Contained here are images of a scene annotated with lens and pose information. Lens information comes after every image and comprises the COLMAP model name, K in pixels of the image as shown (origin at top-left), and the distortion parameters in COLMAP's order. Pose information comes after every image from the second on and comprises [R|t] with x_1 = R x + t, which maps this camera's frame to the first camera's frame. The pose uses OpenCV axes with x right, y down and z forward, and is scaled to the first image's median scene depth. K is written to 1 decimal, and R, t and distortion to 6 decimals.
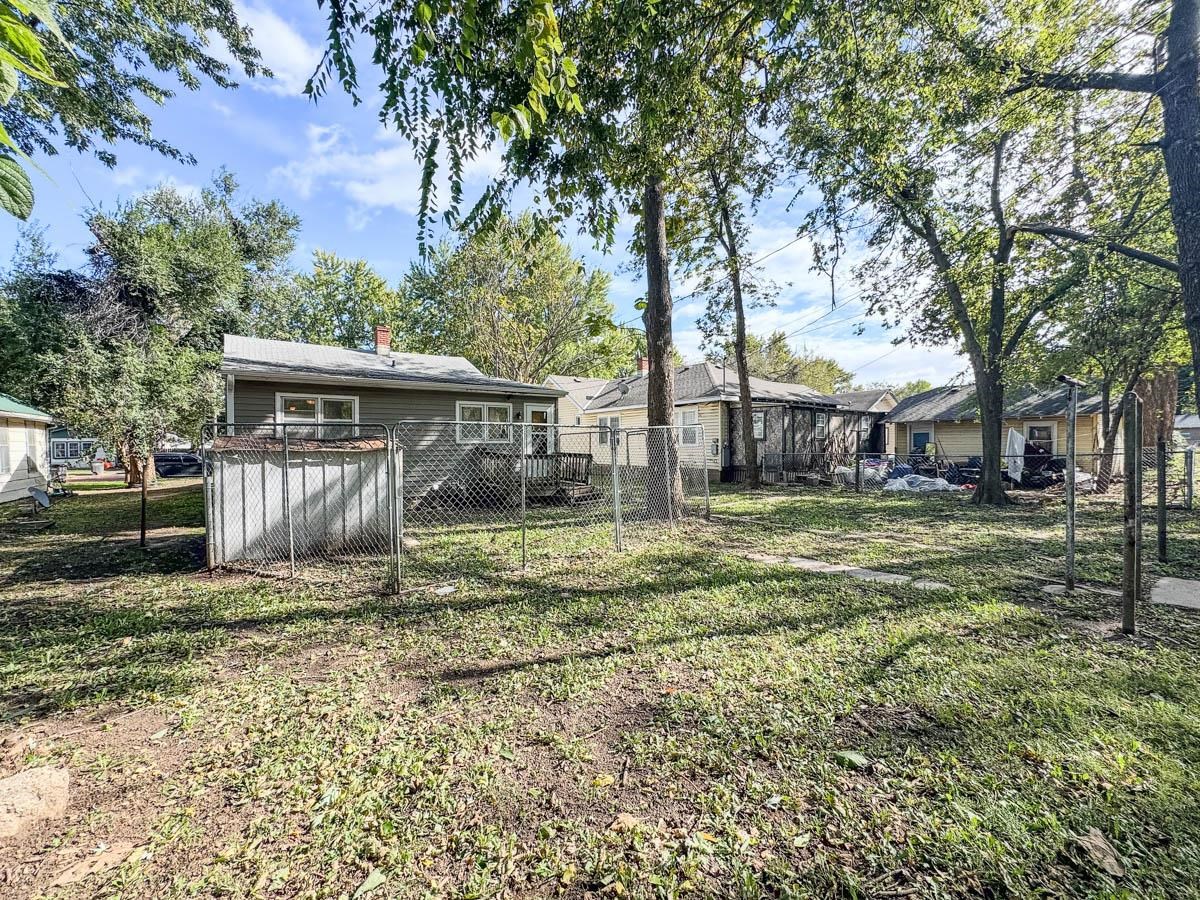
lens RADIAL K [[481.3, 0, 593.9], [0, 481.3, 451.6], [0, 0, 1]] dist [-0.003984, 0.000529]
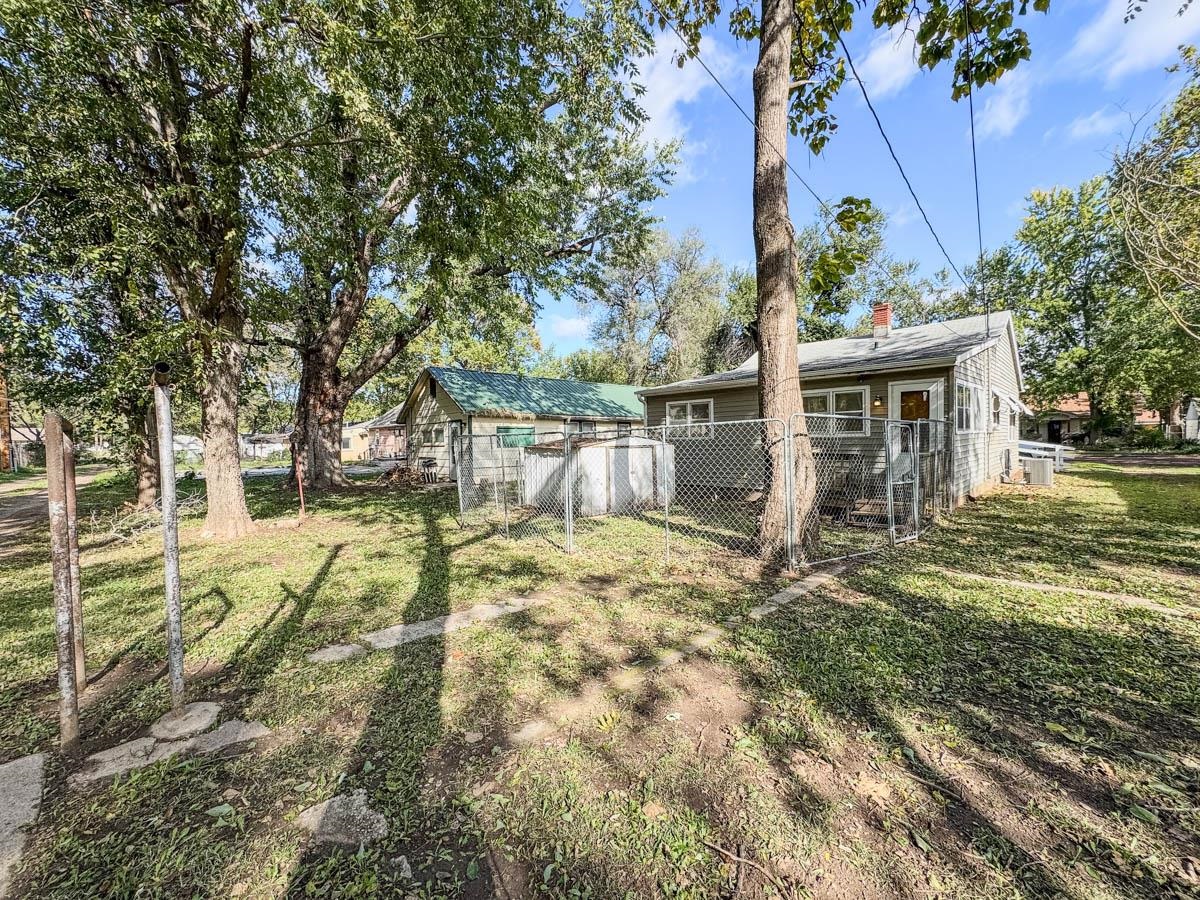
lens RADIAL K [[481.3, 0, 597.3], [0, 481.3, 449.0], [0, 0, 1]] dist [-0.003984, 0.000529]
pose [[0.120651, 0.032702, -0.992156, 0.661109], [0.004500, 0.999429, 0.033489, -0.031387], [0.992685, -0.008505, 0.120435, 0.577798]]
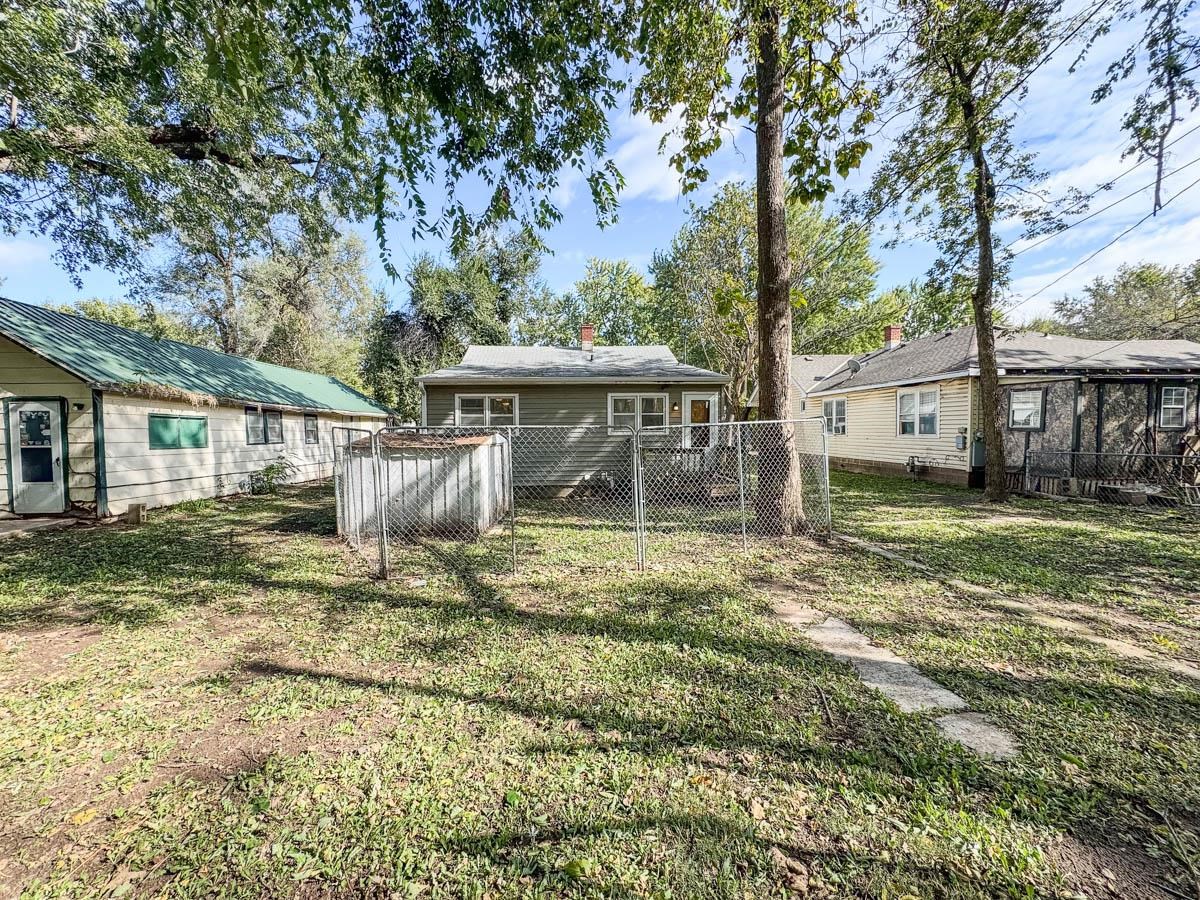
lens RADIAL K [[481.3, 0, 599.2], [0, 481.3, 449.5], [0, 0, 1]] dist [-0.003984, 0.000529]
pose [[0.847683, 0.024105, -0.529955, 0.272932], [-0.007629, 0.999418, 0.033255, -0.023112], [0.530448, -0.024146, 0.847374, 0.141089]]
